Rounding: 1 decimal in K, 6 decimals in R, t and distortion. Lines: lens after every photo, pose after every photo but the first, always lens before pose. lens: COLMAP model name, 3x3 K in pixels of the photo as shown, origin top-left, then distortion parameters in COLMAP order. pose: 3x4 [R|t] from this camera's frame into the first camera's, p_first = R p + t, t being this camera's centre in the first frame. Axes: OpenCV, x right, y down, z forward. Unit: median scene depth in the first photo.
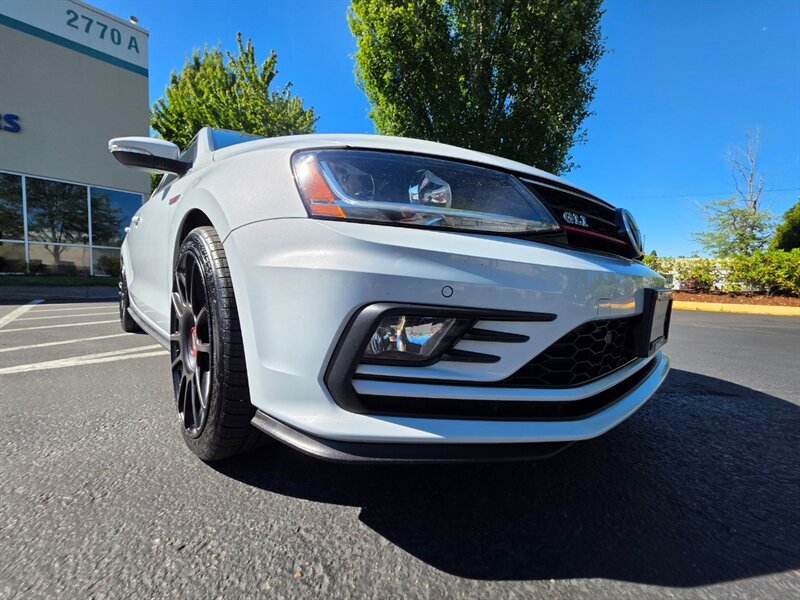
lens RADIAL K [[319.8, 0, 400.0], [0, 319.8, 300.0], [0, 0, 1]] dist [0.001540, 0.000162]
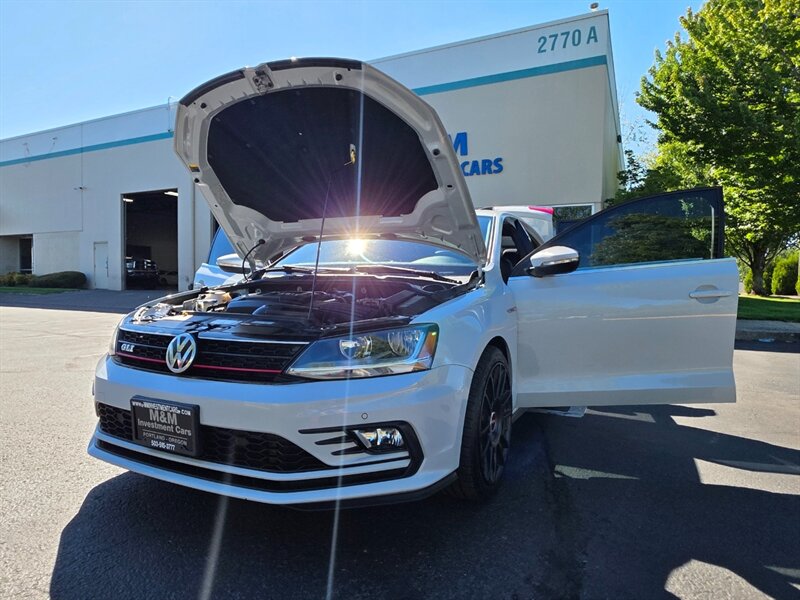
lens RADIAL K [[484.2, 0, 403.5], [0, 484.2, 300.7], [0, 0, 1]] dist [0.006607, 0.000156]
pose [[0.353042, 0.016079, -0.935469, 2.862665], [-0.059840, 0.998193, -0.005426, -0.467091], [0.933692, 0.057894, 0.353366, 1.152363]]
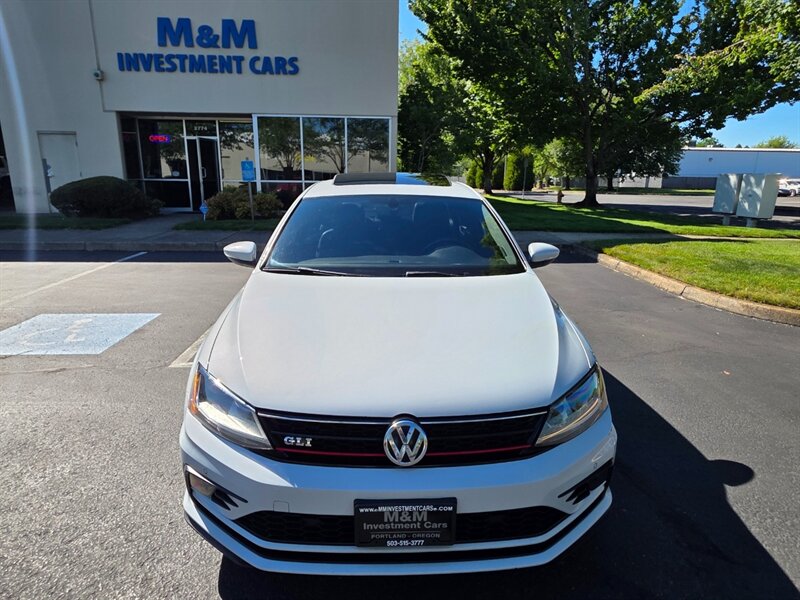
lens RADIAL K [[479.2, 0, 398.7], [0, 479.2, 302.0], [0, 0, 1]] dist [0.000039, -0.000335]
pose [[0.748148, 0.149052, -0.646574, 1.761233], [-0.032325, 0.981473, 0.188852, -1.039319], [0.662744, -0.120389, 0.739105, -0.204181]]
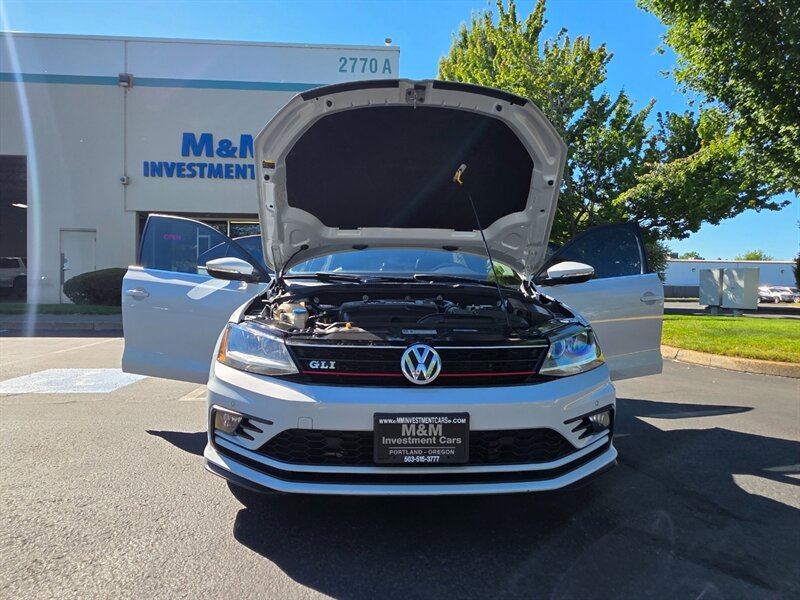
lens RADIAL K [[479.2, 0, 398.7], [0, 479.2, 302.0], [0, 0, 1]] dist [0.000039, -0.000335]
pose [[0.752291, 0.001986, -0.658828, 1.922240], [-0.033131, 0.998844, -0.034820, -0.392645], [0.657997, 0.048022, 0.751488, -0.468070]]
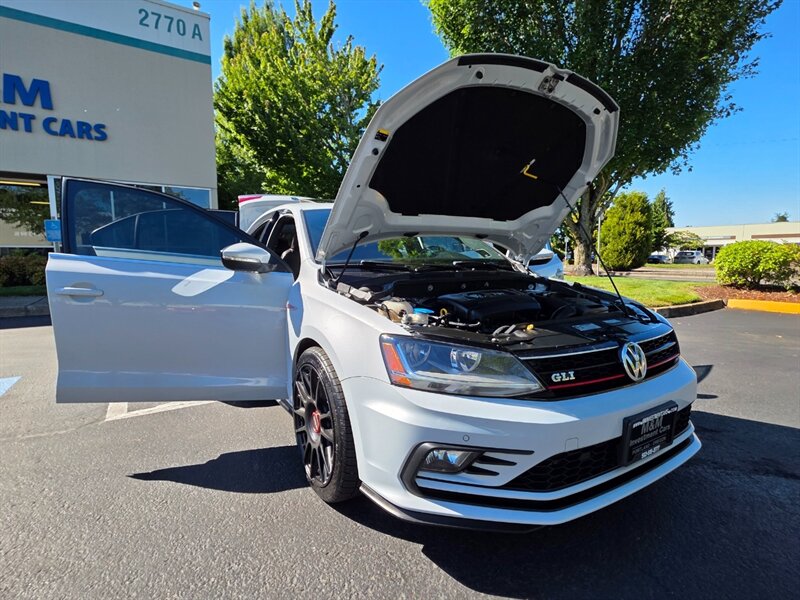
lens RADIAL K [[396.7, 0, 398.7], [0, 396.7, 301.1], [0, 0, 1]] dist [0.000124, 0.000491]
pose [[0.976263, 0.000122, -0.216586, 0.157467], [0.010175, 0.998870, 0.046426, -0.548521], [0.216347, -0.047528, 0.975159, -0.751672]]
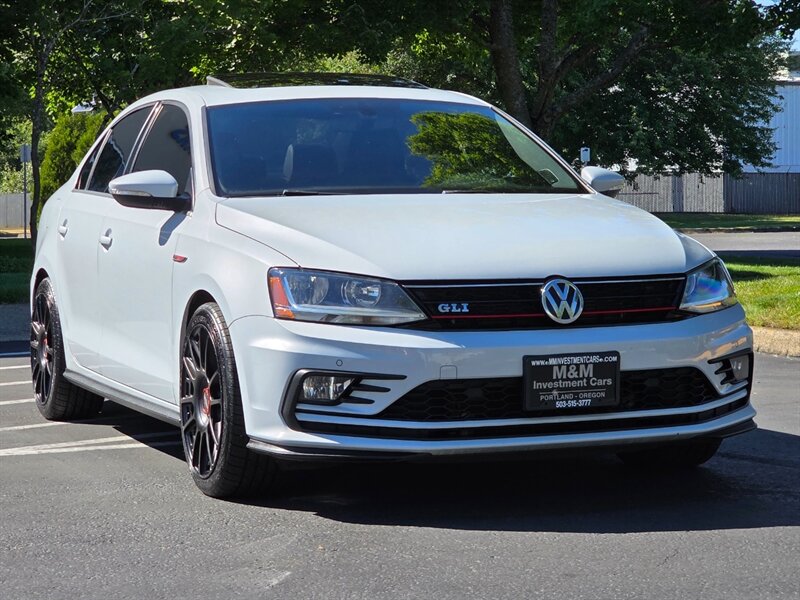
lens RADIAL K [[1989.8, 0, 400.0], [0, 1989.8, 300.0], [0, 0, 1]] dist [-0.164674, 0.665991]
pose [[0.921202, -0.015392, -0.388780, 2.904893], [0.010800, 0.999844, -0.013994, -0.131885], [0.388935, 0.008693, 0.921224, -5.543153]]
